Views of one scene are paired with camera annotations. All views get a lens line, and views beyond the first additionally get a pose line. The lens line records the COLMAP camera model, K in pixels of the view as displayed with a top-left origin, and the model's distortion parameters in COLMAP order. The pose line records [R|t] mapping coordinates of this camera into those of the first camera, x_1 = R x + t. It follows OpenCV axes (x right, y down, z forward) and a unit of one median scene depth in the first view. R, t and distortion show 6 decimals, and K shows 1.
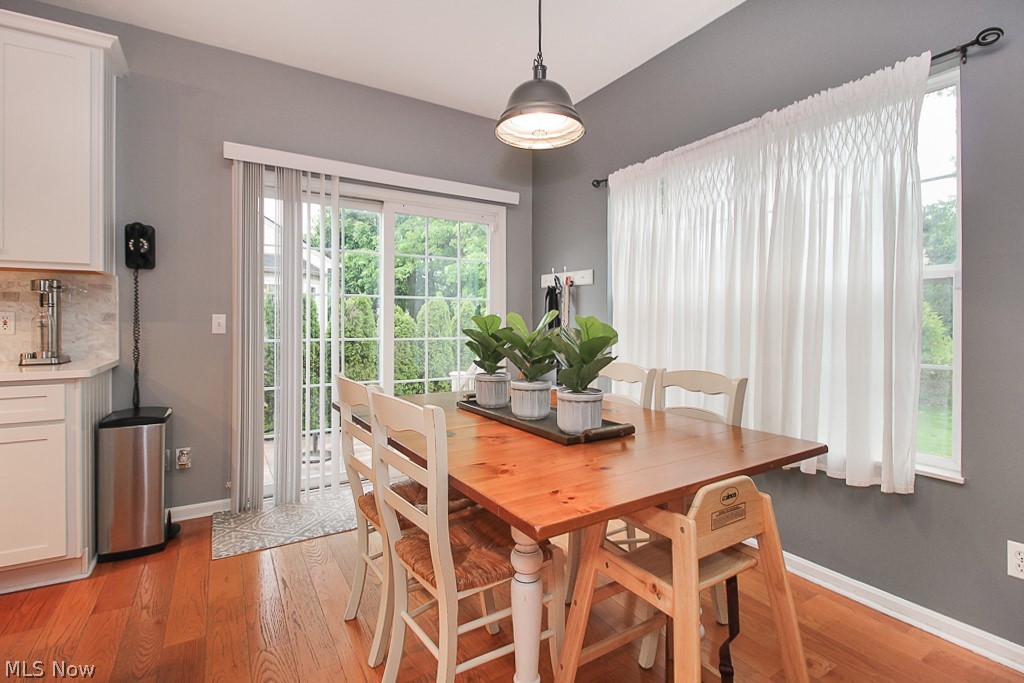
lens RADIAL K [[477.3, 0, 541.1], [0, 477.3, 323.6], [0, 0, 1]] dist [-0.004438, -0.000741]
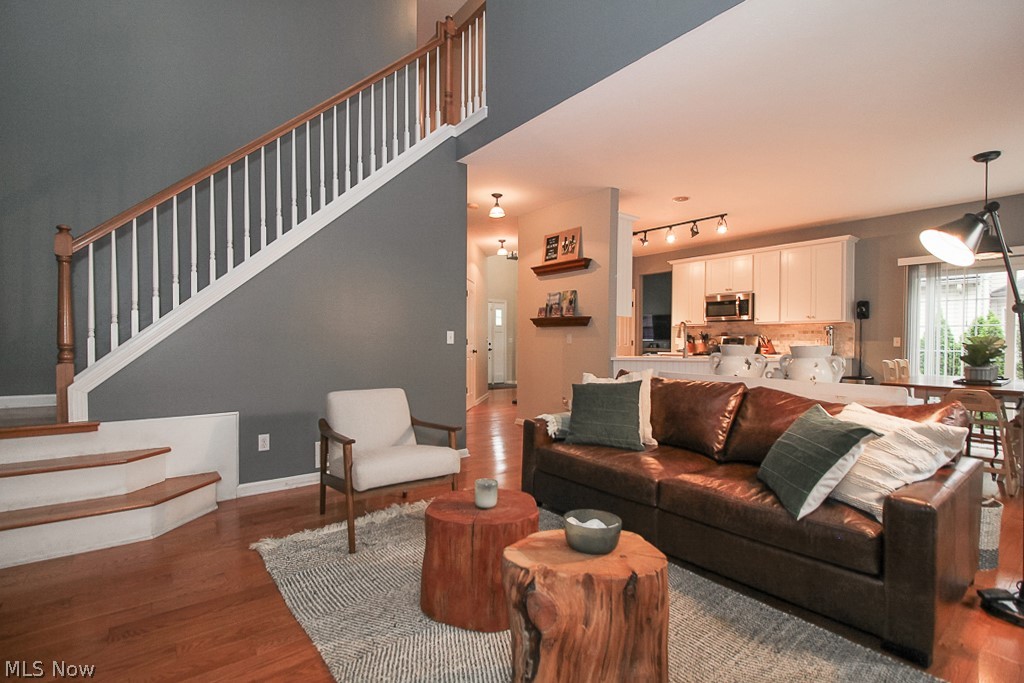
lens RADIAL K [[478.1, 0, 472.9], [0, 478.1, 343.4], [0, 0, 1]] dist [-0.000712, -0.000184]
pose [[0.022861, 0.003324, -0.999733, 1.445952], [-0.008941, 0.999955, 0.003120, 0.016701], [0.999699, 0.008868, 0.022890, -0.974557]]
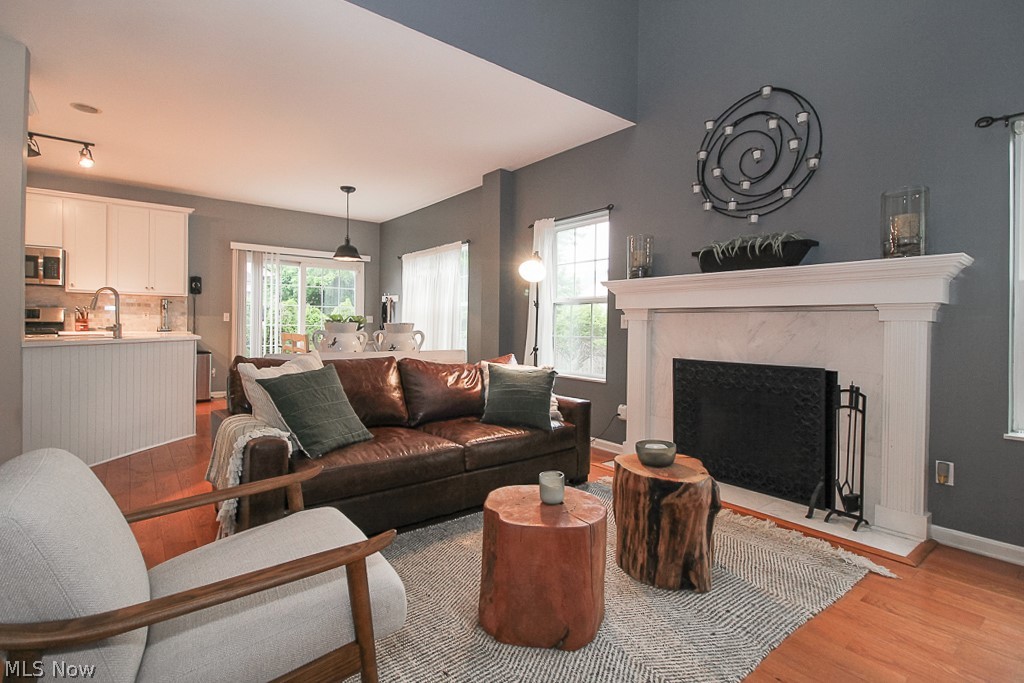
lens RADIAL K [[495.1, 0, 537.7], [0, 495.1, 323.7], [0, 0, 1]] dist [0.001351, -0.000426]
pose [[0.994954, 0.011842, 0.099635, 0.626026], [-0.011574, 0.999928, -0.003266, 0.023193], [-0.099666, 0.002097, 0.995019, -1.621523]]
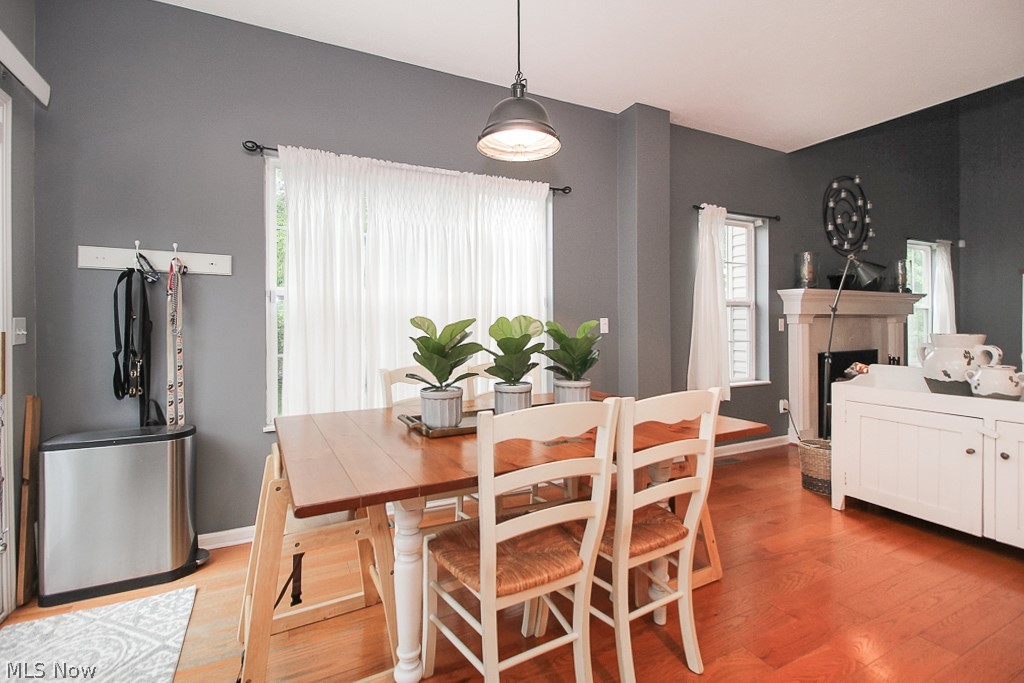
lens RADIAL K [[490.1, 0, 506.4], [0, 490.1, 321.6], [0, 0, 1]] dist [0.016488, -0.000408]
pose [[0.109753, -0.002938, 0.993955, -0.721195], [0.005687, 0.999981, 0.002328, -0.013079], [-0.993943, 0.005397, 0.109768, 0.583899]]
